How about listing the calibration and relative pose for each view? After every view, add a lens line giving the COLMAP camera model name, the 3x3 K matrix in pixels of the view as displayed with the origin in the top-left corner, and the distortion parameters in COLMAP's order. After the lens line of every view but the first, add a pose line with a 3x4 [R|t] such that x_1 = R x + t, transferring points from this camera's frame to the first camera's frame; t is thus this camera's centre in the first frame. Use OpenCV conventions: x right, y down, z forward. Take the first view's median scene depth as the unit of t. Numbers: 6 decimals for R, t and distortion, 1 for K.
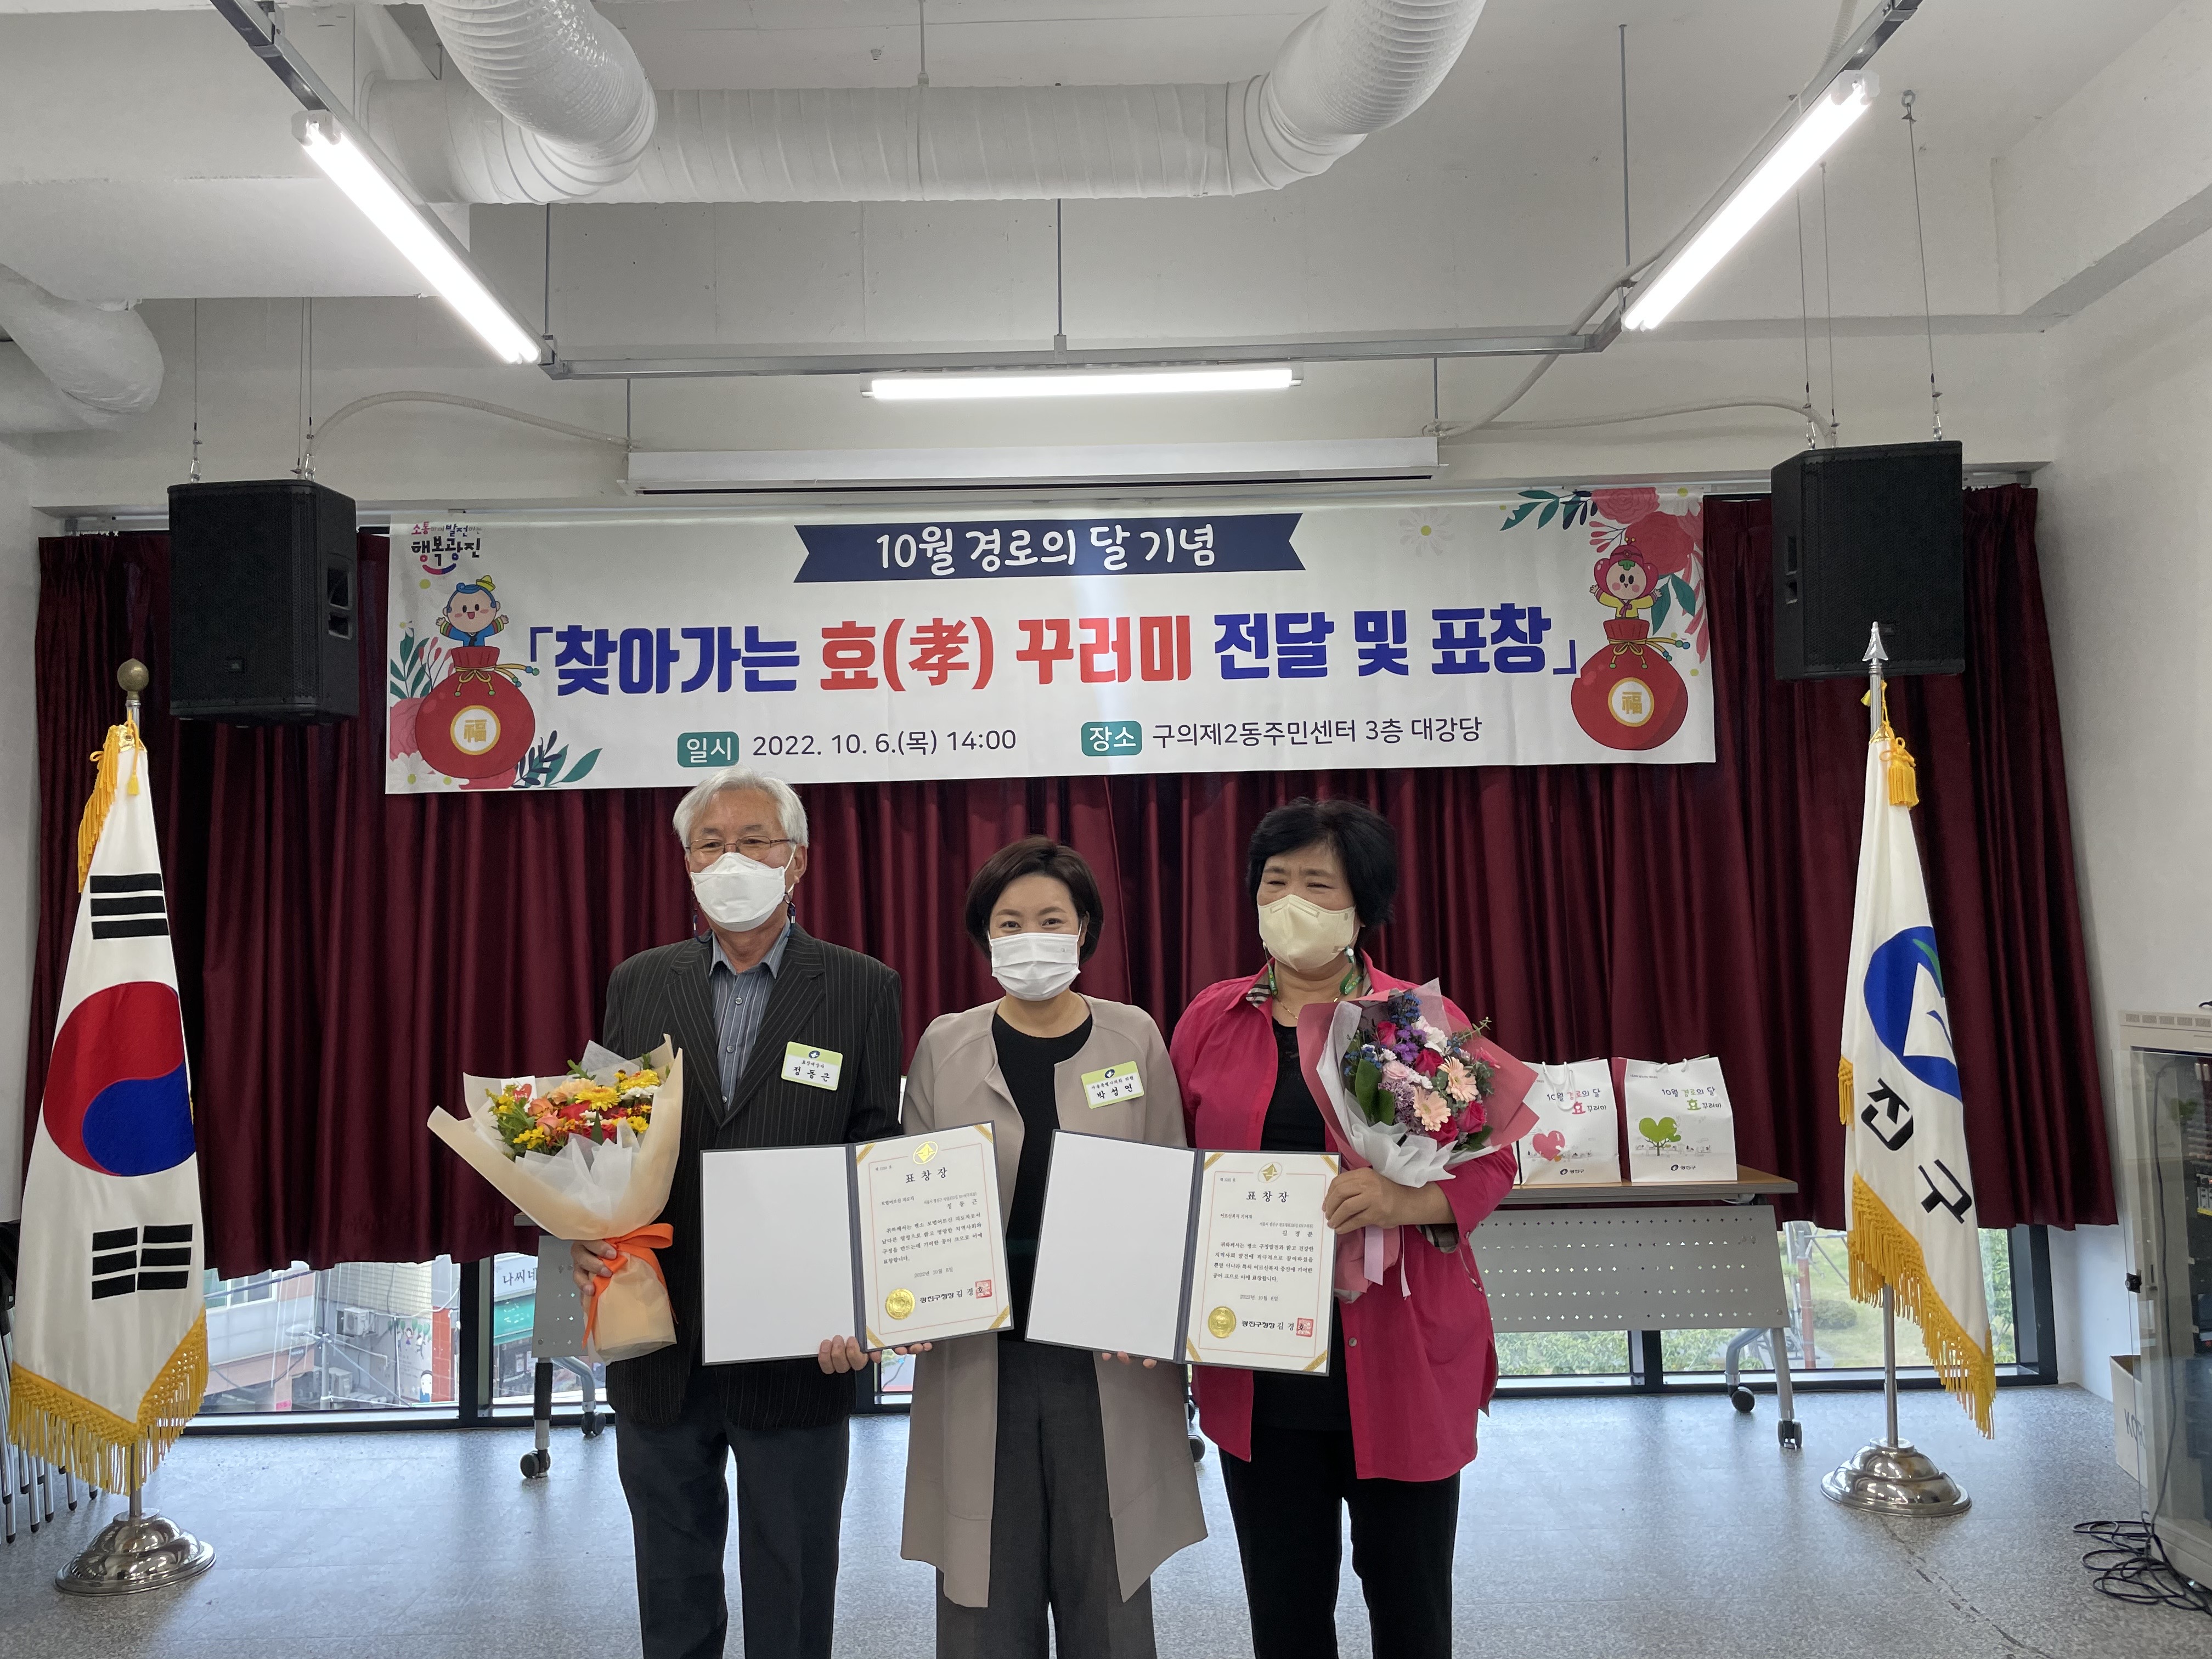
lens RADIAL K [[1840.7, 0, 1070.8], [0, 1840.7, 790.8], [0, 0, 1]] dist [0.087200, -0.144188]
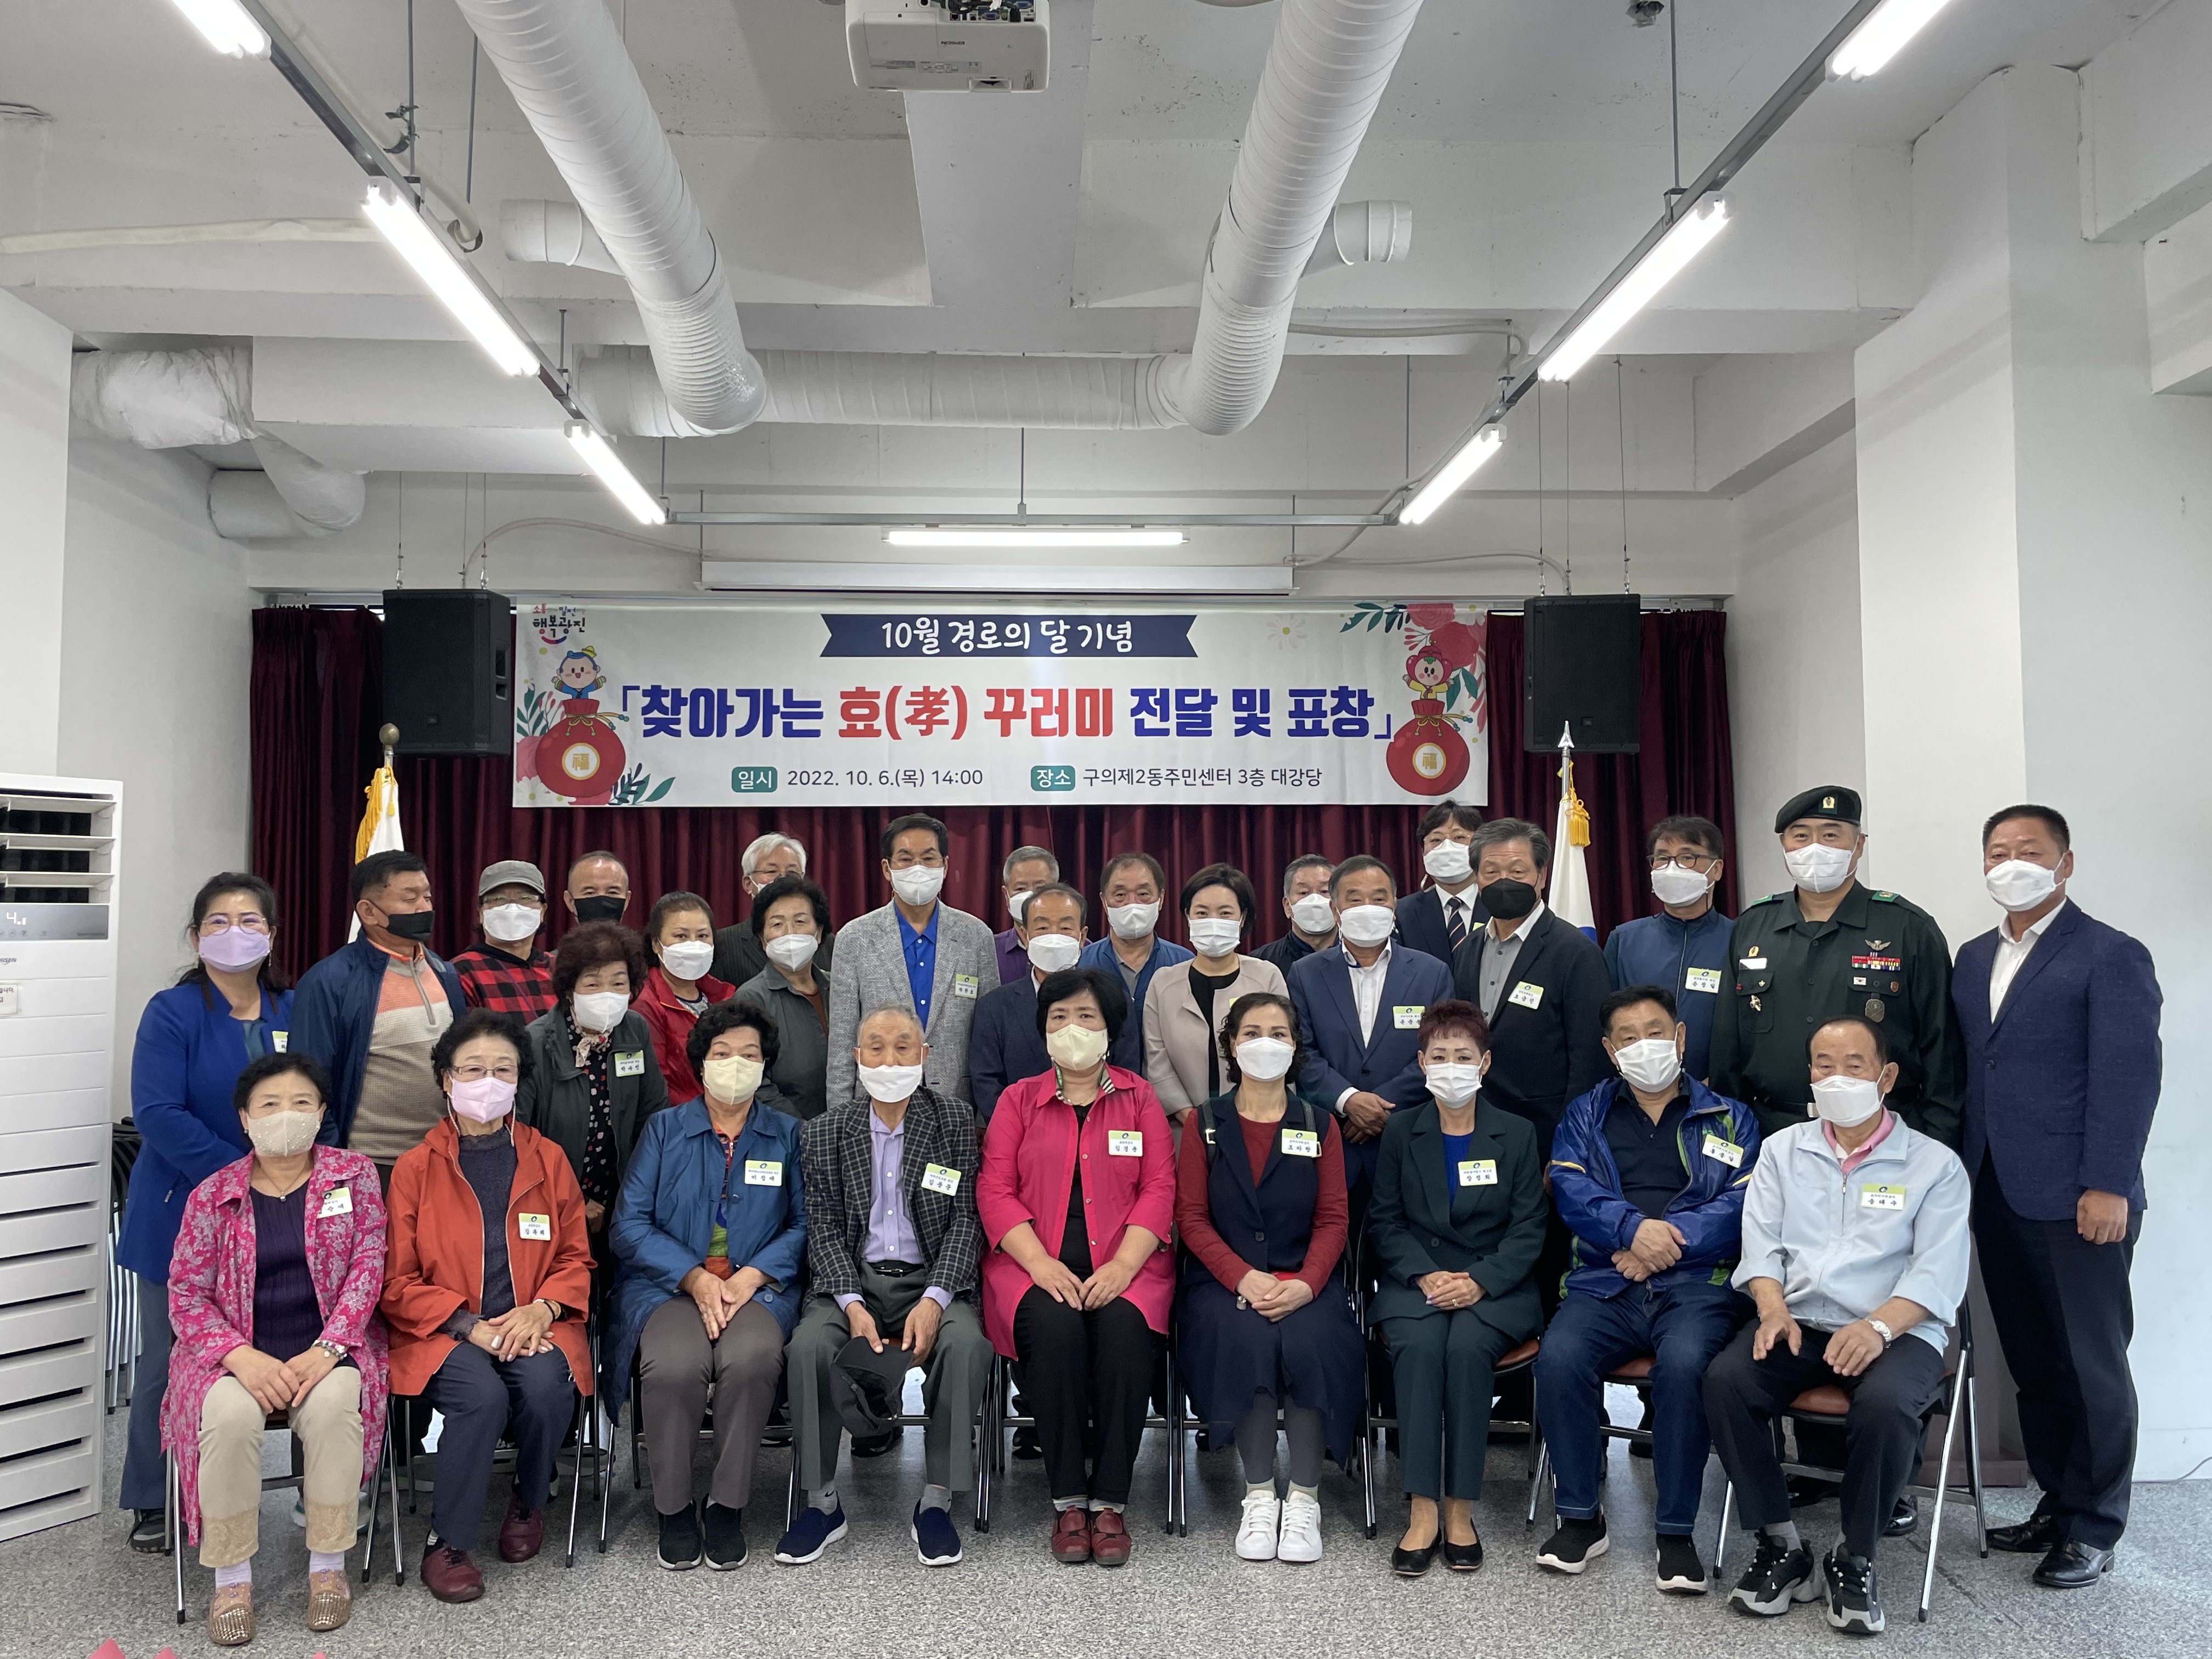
lens RADIAL K [[1997.2, 0, 1105.8], [0, 1997.2, 815.1], [0, 0, 1]] dist [0.096213, -0.022831]
pose [[0.998783, 0.021646, 0.044309, -0.003737], [-0.022722, 0.999455, 0.023944, -0.037646], [-0.043766, -0.024922, 0.998731, -0.482069]]
